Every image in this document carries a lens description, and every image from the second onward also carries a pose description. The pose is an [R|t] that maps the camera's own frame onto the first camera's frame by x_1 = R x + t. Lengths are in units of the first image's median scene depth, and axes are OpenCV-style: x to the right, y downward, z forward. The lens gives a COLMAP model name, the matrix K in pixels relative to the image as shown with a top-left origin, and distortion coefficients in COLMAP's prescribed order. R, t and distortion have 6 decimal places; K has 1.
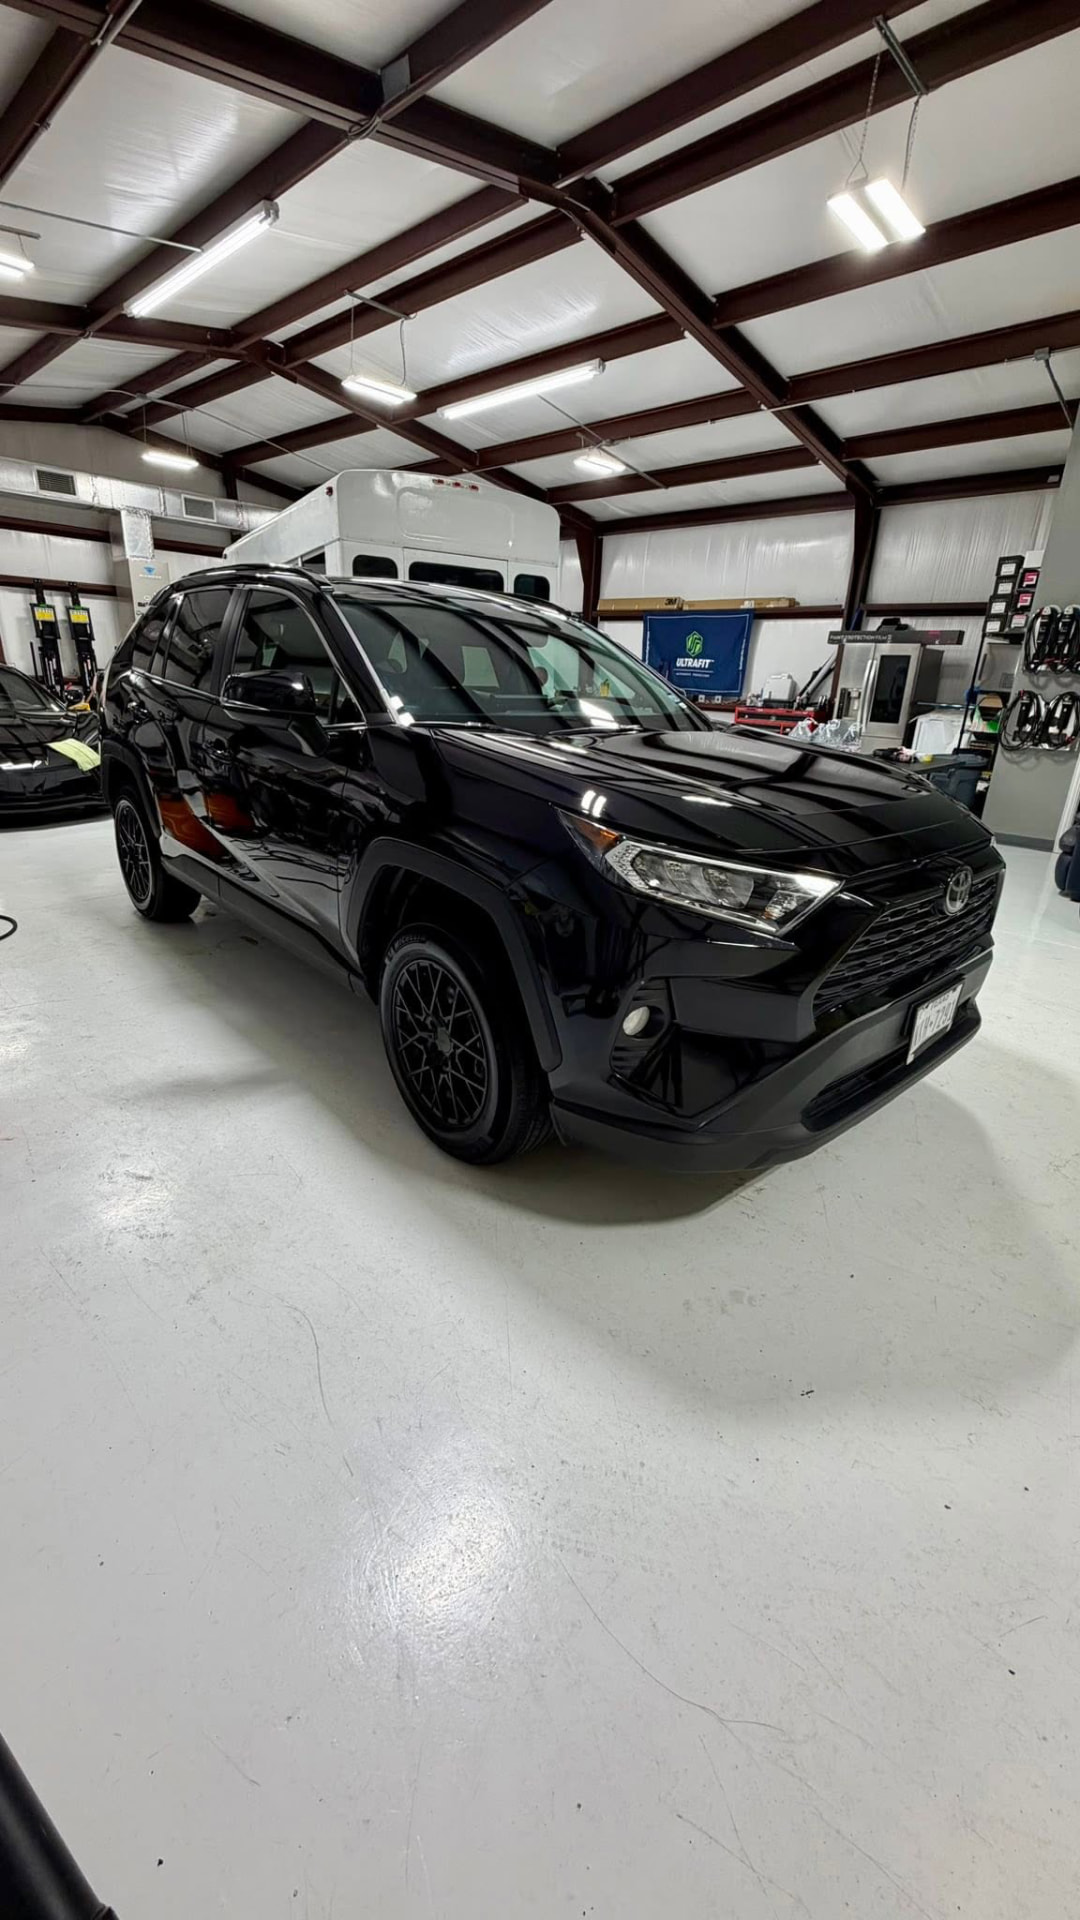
lens RADIAL K [[752.0, 0, 537.8], [0, 752.0, 970.1], [0, 0, 1]] dist [0.002397, -0.000031]
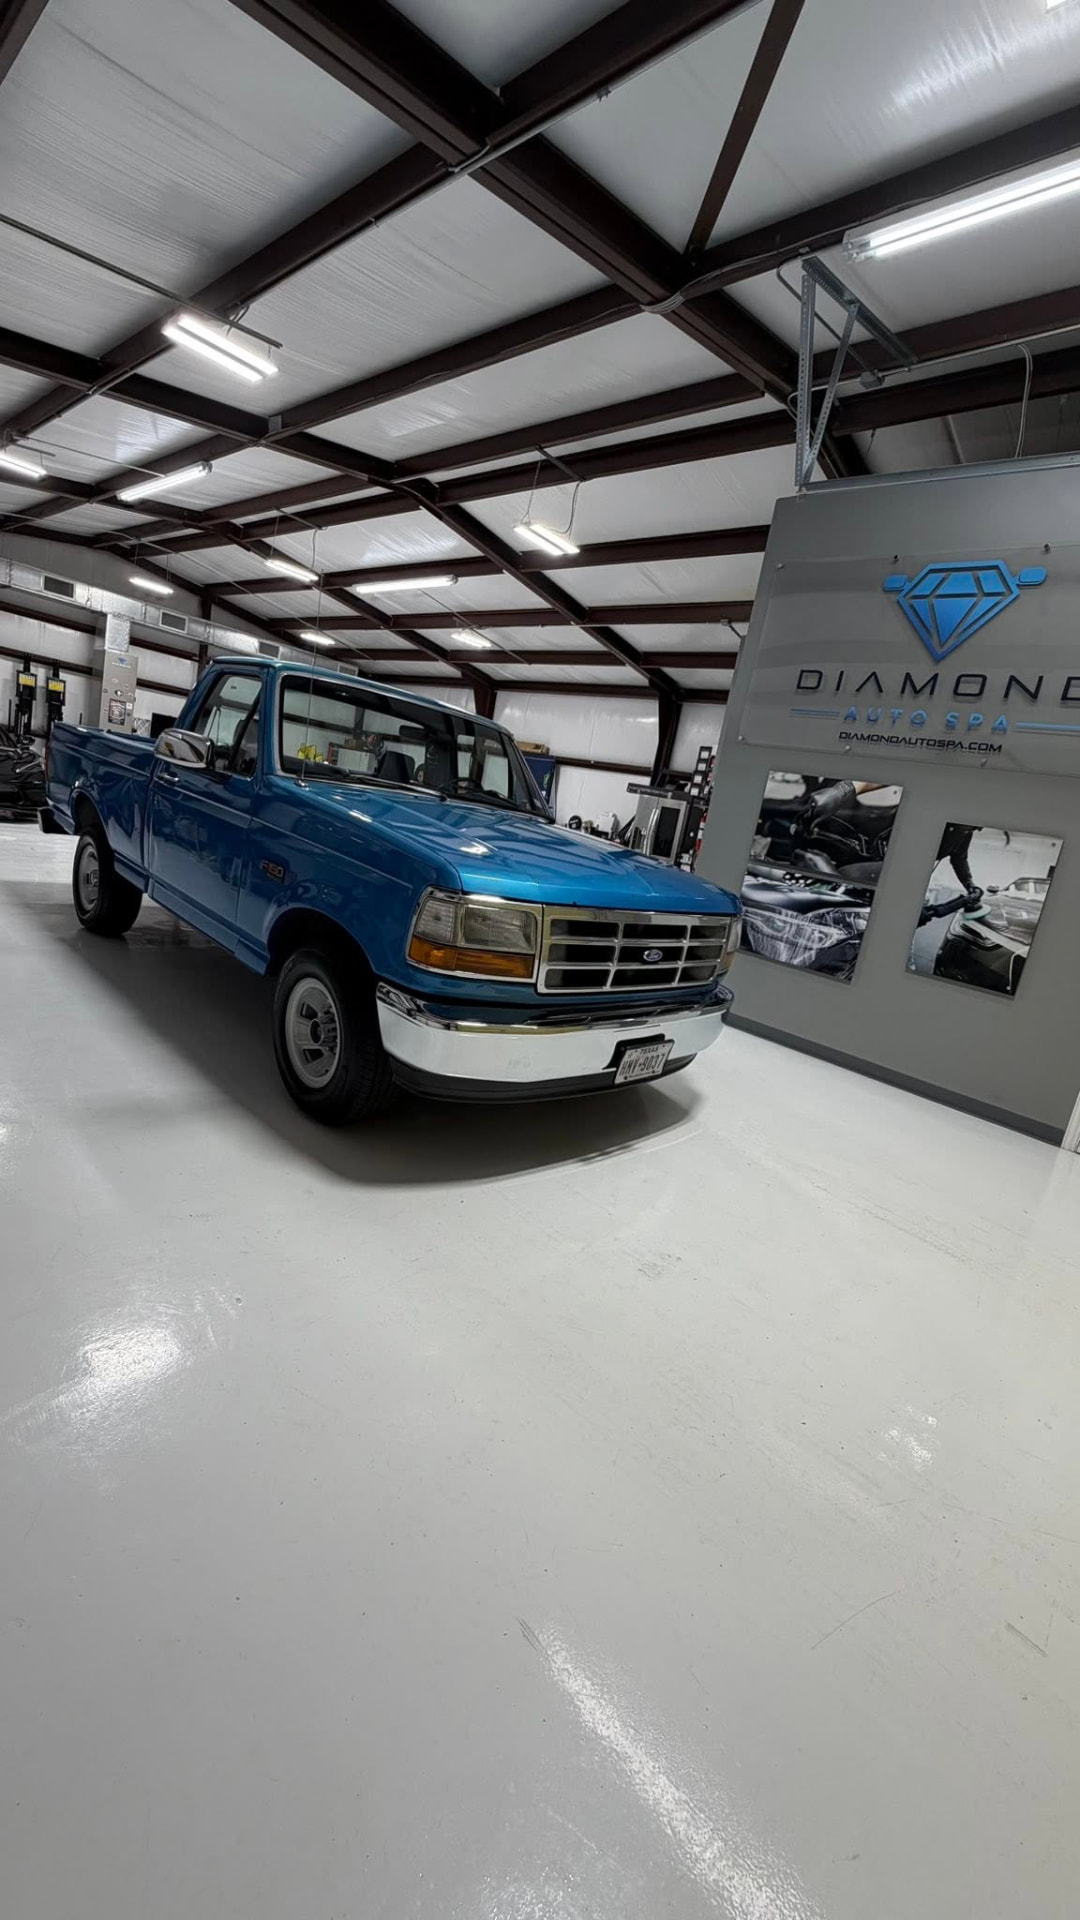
lens RADIAL K [[752.0, 0, 526.9], [0, 752.0, 967.2], [0, 0, 1]] dist [0.002397, -0.000031]
pose [[0.989714, 0.138495, 0.035850, 0.215537], [-0.130995, 0.978056, -0.162008, 0.097291], [-0.057501, 0.155646, 0.986138, -0.230835]]
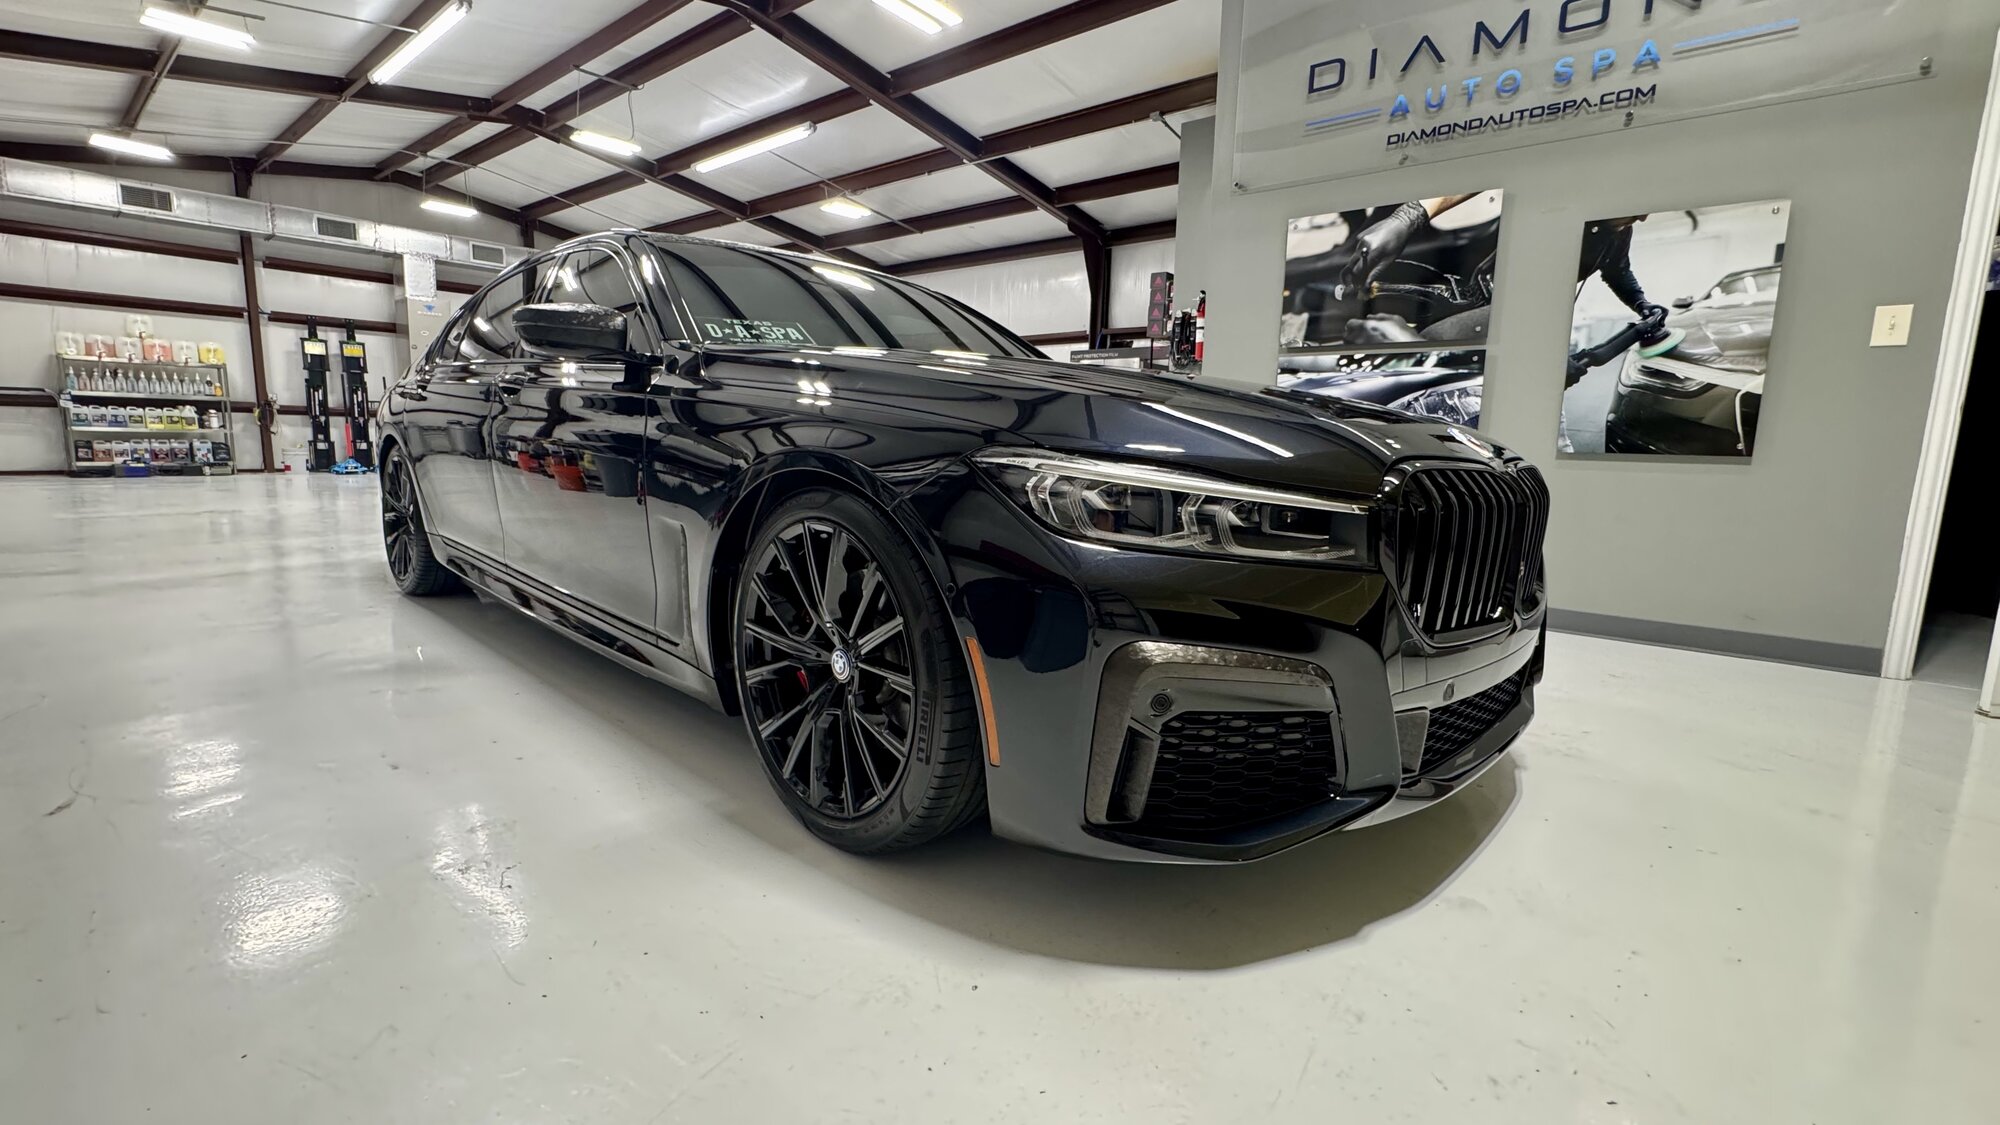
lens RADIAL K [[834.7, 0, 988.5], [0, 834.7, 575.0], [0, 0, 1]] dist [-0.001581, -0.000541]
pose [[0.998106, -0.021825, 0.057523, 0.210385], [0.033396, 0.977428, -0.208611, 0.104688], [-0.051671, 0.210137, 0.976306, -0.081658]]
